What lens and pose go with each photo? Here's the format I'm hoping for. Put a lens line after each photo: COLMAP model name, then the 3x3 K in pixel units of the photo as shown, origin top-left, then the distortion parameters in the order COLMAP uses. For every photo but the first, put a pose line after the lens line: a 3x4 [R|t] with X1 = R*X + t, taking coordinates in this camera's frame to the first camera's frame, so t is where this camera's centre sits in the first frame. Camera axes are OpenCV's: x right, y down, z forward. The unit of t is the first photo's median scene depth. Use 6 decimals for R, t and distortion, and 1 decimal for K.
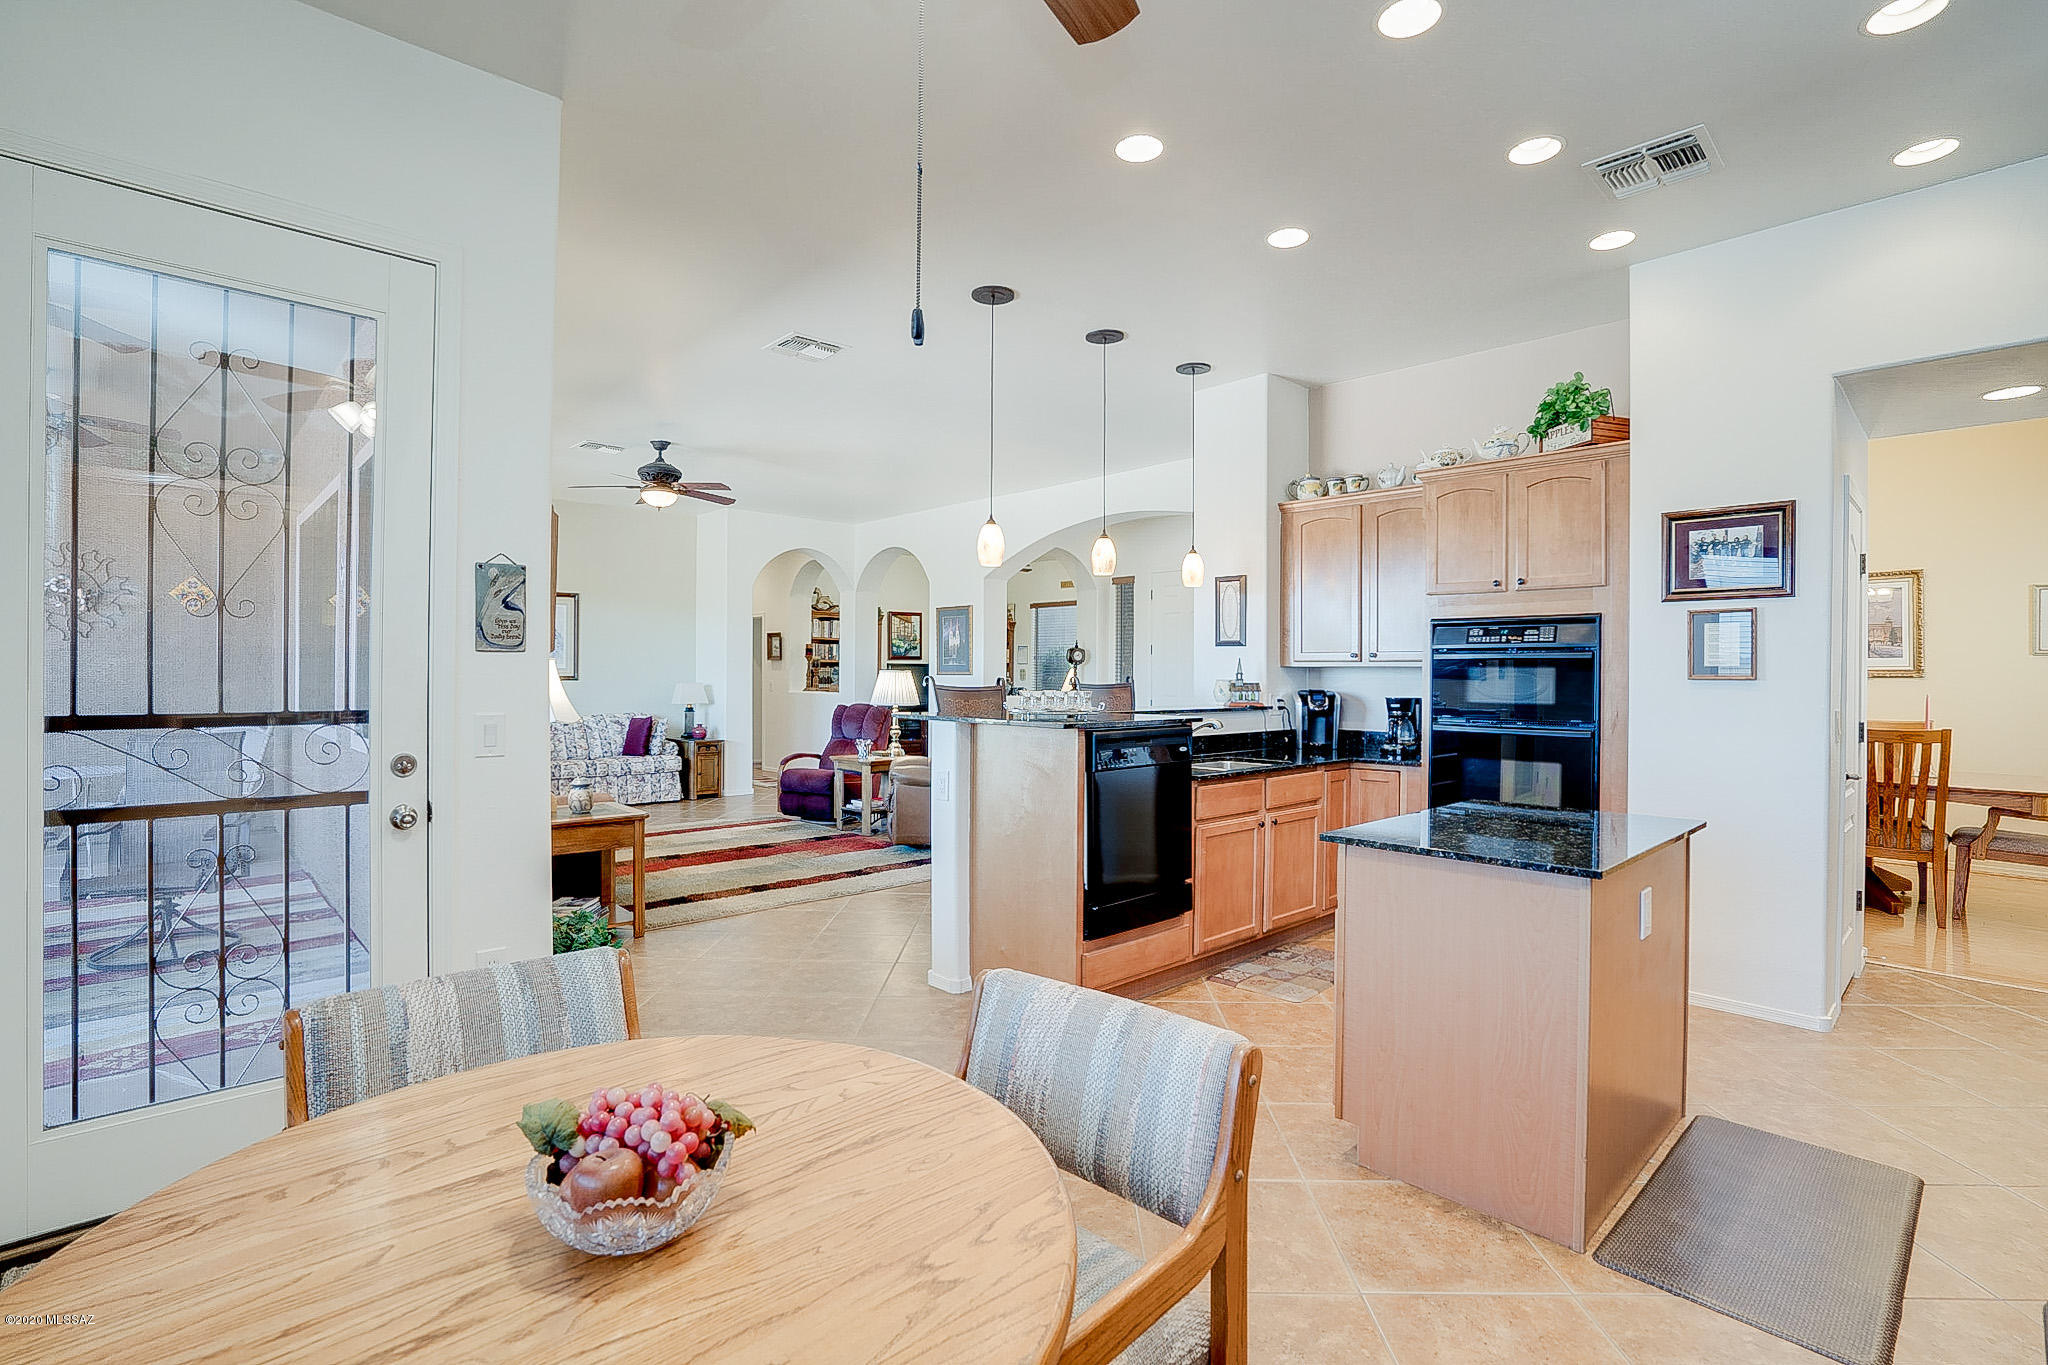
lens RADIAL K [[963.5, 0, 1012.6], [0, 963.5, 672.9], [0, 0, 1]] dist [-0.085339, 0.048450]
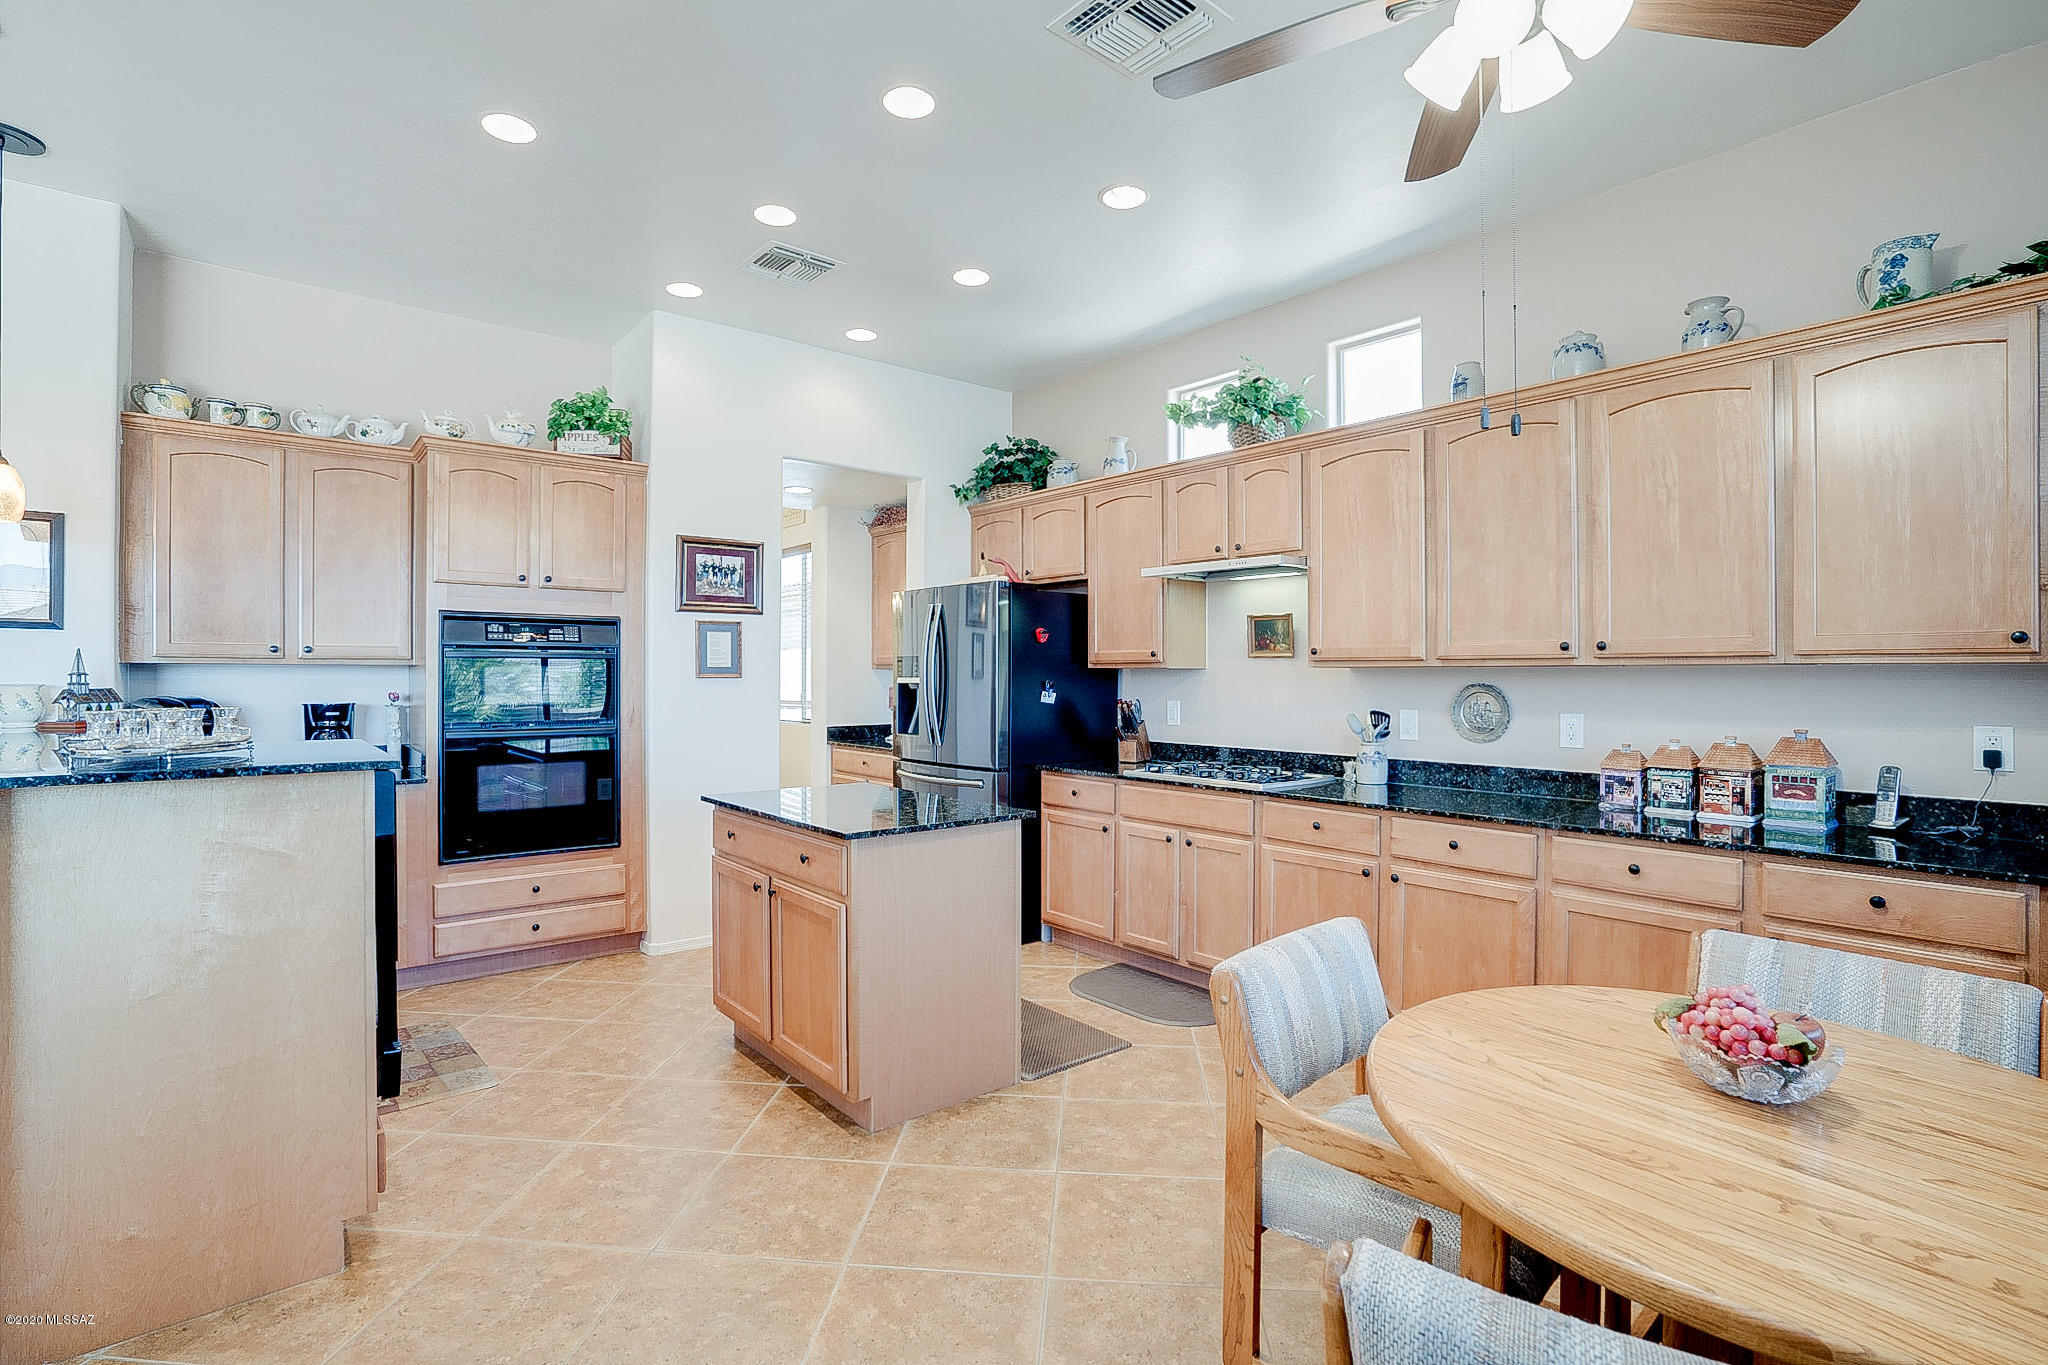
lens RADIAL K [[961.0, 0, 1020.2], [0, 961.0, 674.4], [0, 0, 1]] dist [-0.059435, 0.020537]
pose [[0.049581, -0.004753, 0.998759, -0.463958], [-0.000683, 0.999988, 0.004793, -0.003475], [-0.998770, -0.000920, 0.049578, 0.514313]]
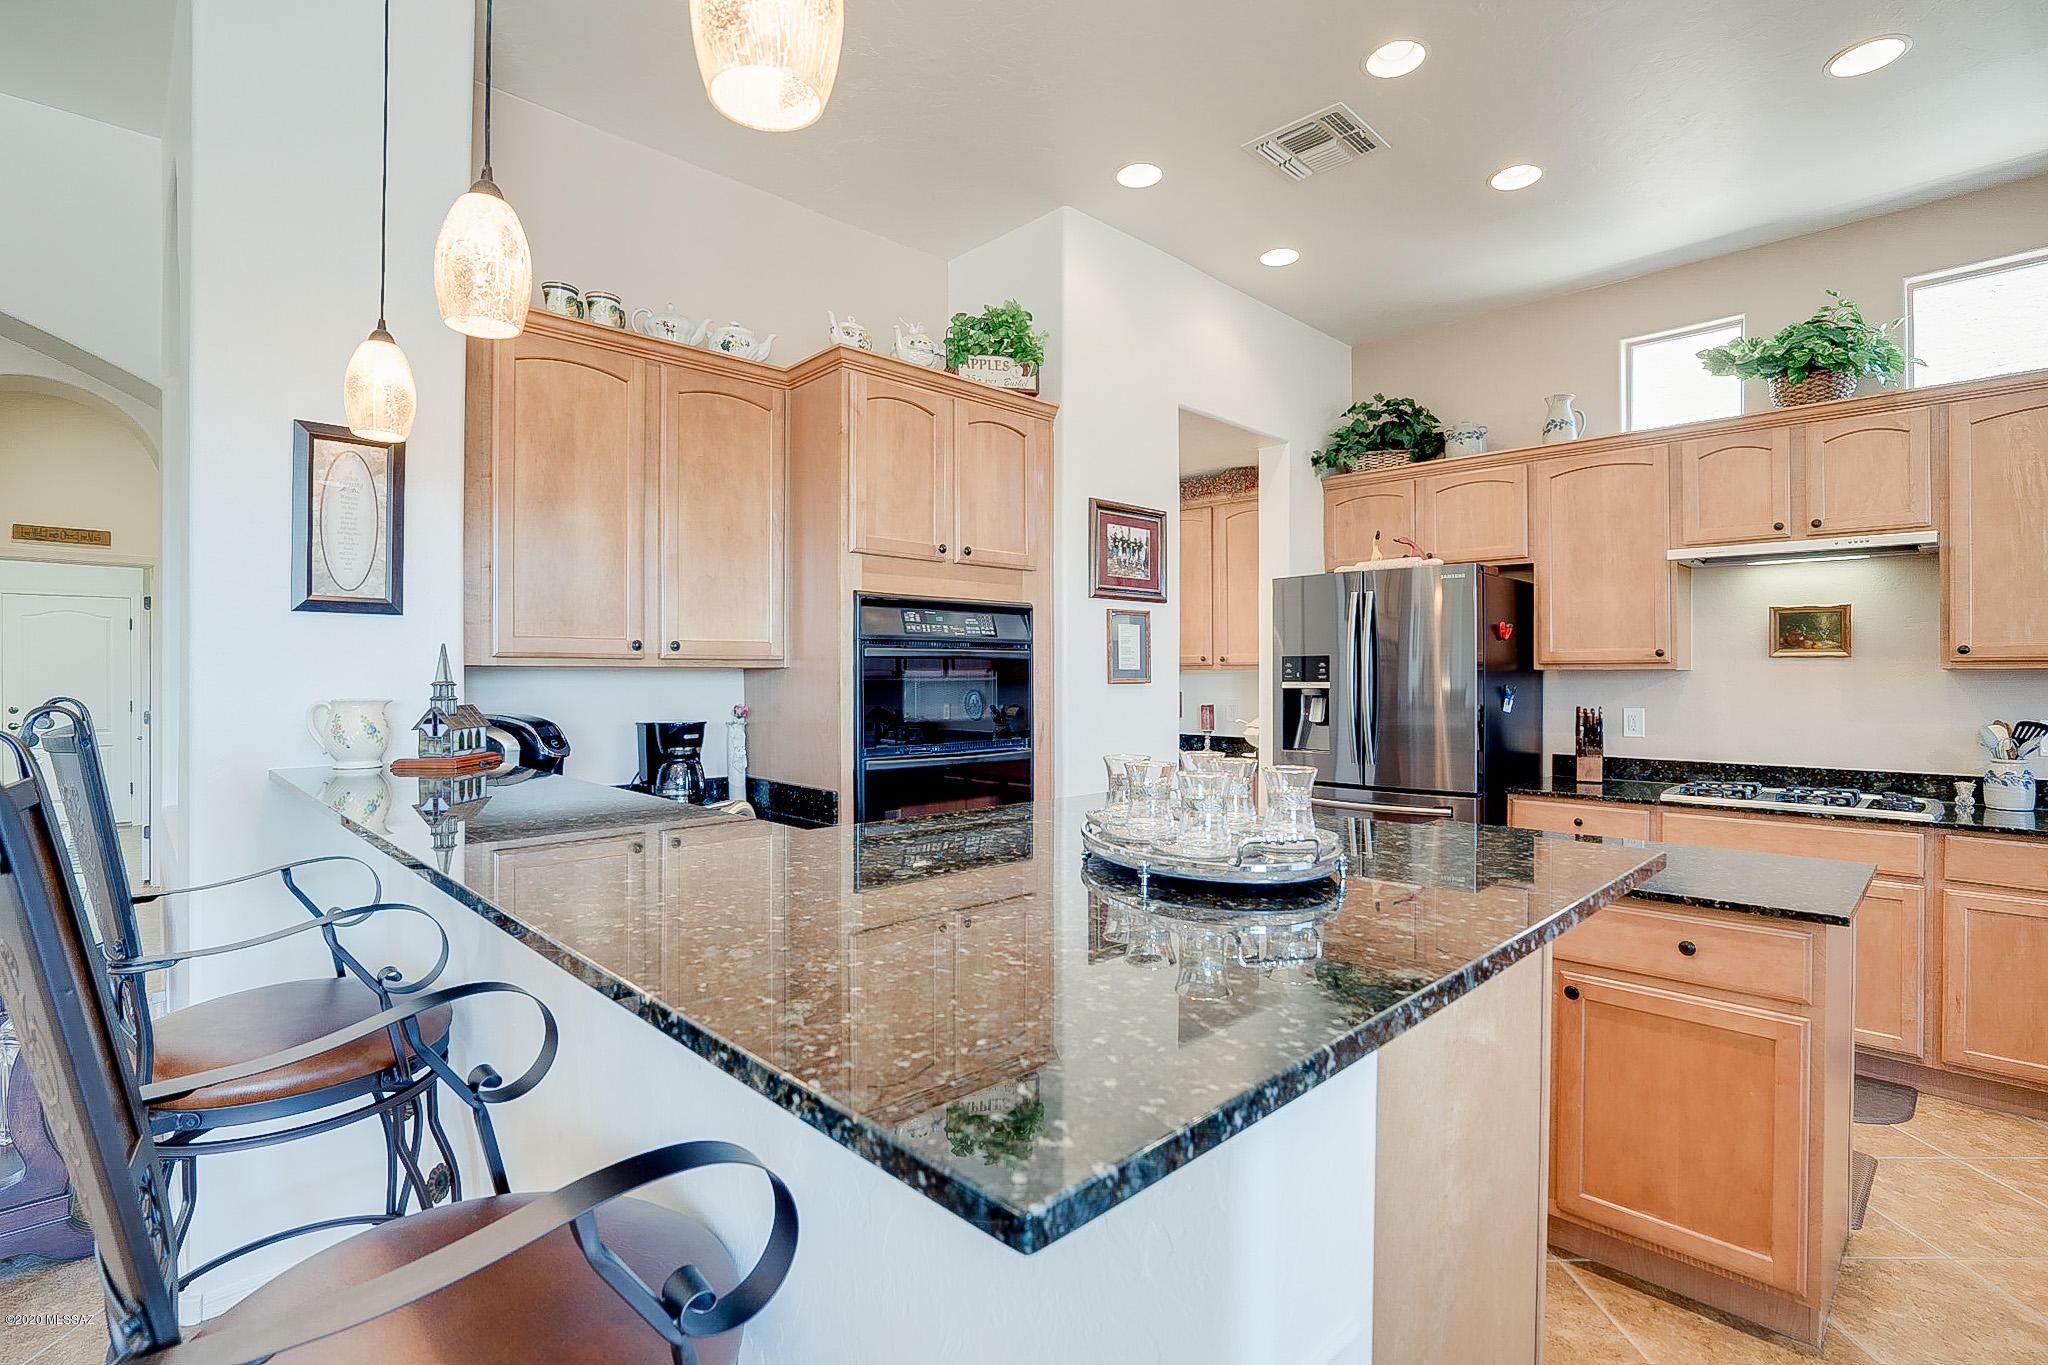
lens RADIAL K [[961.0, 0, 1020.2], [0, 961.0, 674.4], [0, 0, 1]] dist [-0.059435, 0.020537]
pose [[-0.026355, -0.005986, 0.999635, -0.221274], [0.000975, 0.999981, 0.006014, -0.007499], [-0.999652, 0.001133, -0.026349, 1.088696]]
